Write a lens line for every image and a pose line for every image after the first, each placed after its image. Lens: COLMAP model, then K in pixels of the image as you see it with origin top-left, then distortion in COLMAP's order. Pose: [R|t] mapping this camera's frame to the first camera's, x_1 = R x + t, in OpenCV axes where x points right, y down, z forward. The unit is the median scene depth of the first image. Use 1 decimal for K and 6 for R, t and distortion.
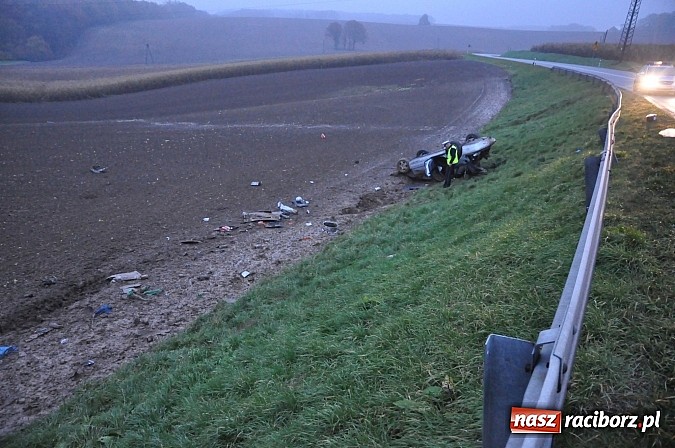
lens RADIAL K [[467.1, 0, 337.5], [0, 467.1, 224.0], [0, 0, 1]] dist [-0.115892, 0.093163]
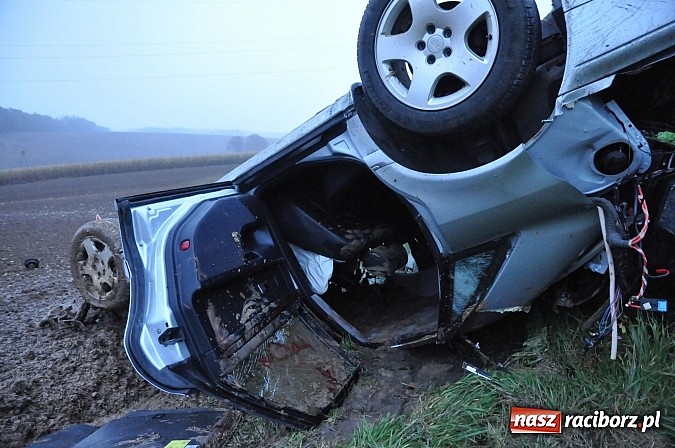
lens RADIAL K [[466.7, 0, 331.9], [0, 466.7, 226.0], [0, 0, 1]] dist [-0.123505, 0.095573]
pose [[0.983110, -0.022123, 0.181672, 0.118464], [0.064199, 0.971275, -0.229138, -0.060245], [-0.171384, 0.236931, 0.956290, 0.514115]]
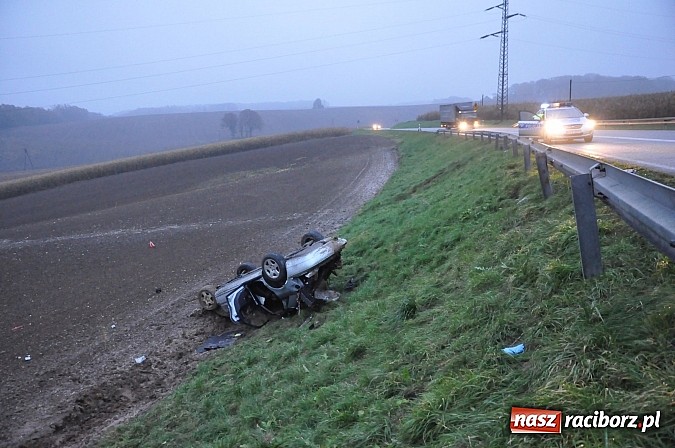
lens RADIAL K [[466.7, 0, 331.9], [0, 466.7, 226.0], [0, 0, 1]] dist [-0.123505, 0.095573]
pose [[0.978204, -0.116288, 0.172030, 0.127080], [0.143527, 0.977360, -0.155458, -0.062864], [-0.150058, 0.176760, 0.972748, 0.240037]]
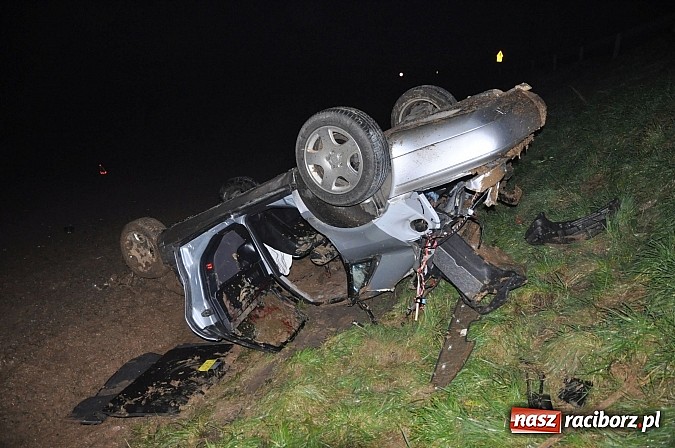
lens RADIAL K [[466.7, 0, 331.9], [0, 466.7, 226.0], [0, 0, 1]] dist [-0.123505, 0.095573]
pose [[0.979625, -0.074925, 0.186335, 0.119681], [0.088221, 0.994036, -0.064110, -0.070301], [-0.180420, 0.079243, 0.980392, 0.464150]]
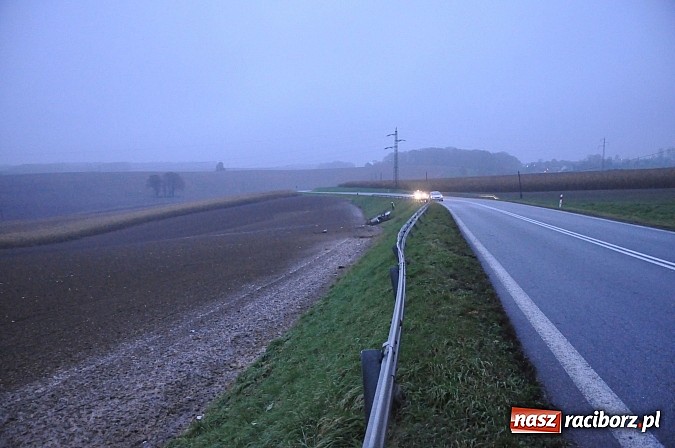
lens RADIAL K [[466.7, 0, 331.9], [0, 466.7, 226.0], [0, 0, 1]] dist [-0.123505, 0.095573]
pose [[0.902228, -0.096536, 0.420317, -1.107102], [0.210784, 0.948989, -0.234499, 0.468955], [-0.376238, 0.300168, 0.876552, -1.418702]]
